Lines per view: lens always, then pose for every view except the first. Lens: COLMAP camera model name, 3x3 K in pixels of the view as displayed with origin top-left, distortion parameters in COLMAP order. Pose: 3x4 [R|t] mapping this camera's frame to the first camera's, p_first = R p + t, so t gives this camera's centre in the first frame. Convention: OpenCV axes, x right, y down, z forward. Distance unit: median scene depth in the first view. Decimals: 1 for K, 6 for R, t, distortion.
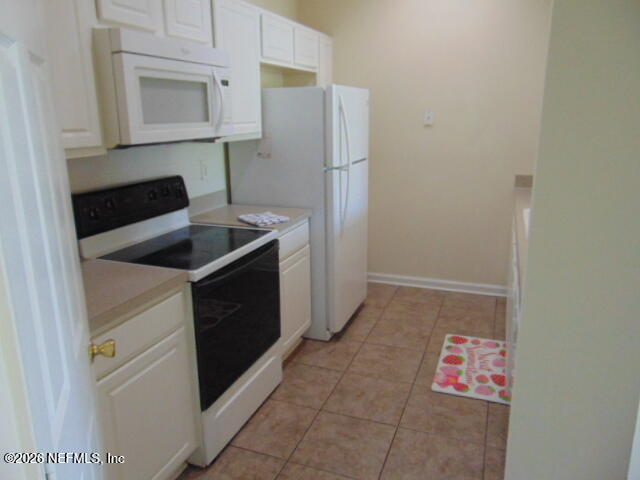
lens RADIAL K [[484.4, 0, 319.4], [0, 484.4, 241.0], [0, 0, 1]] dist [0.002219, 0.020689]
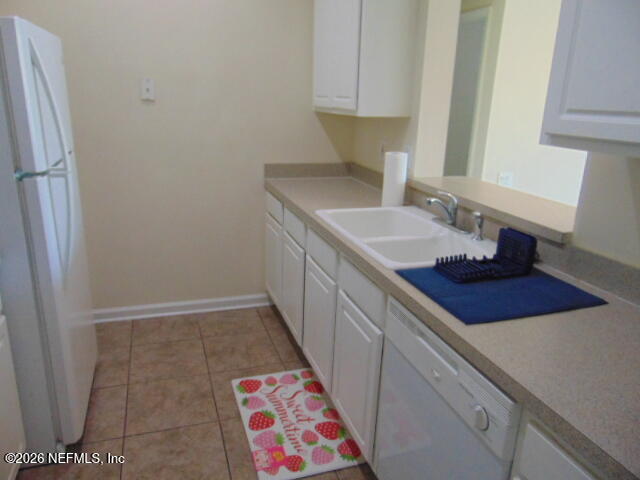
lens RADIAL K [[484.4, 0, 321.9], [0, 484.4, 238.6], [0, 0, 1]] dist [0.002219, 0.020689]
pose [[0.766299, -0.144047, 0.626129, -0.079210], [0.114476, 0.989560, 0.087553, -0.085677], [-0.632204, 0.004585, 0.774789, 0.347385]]
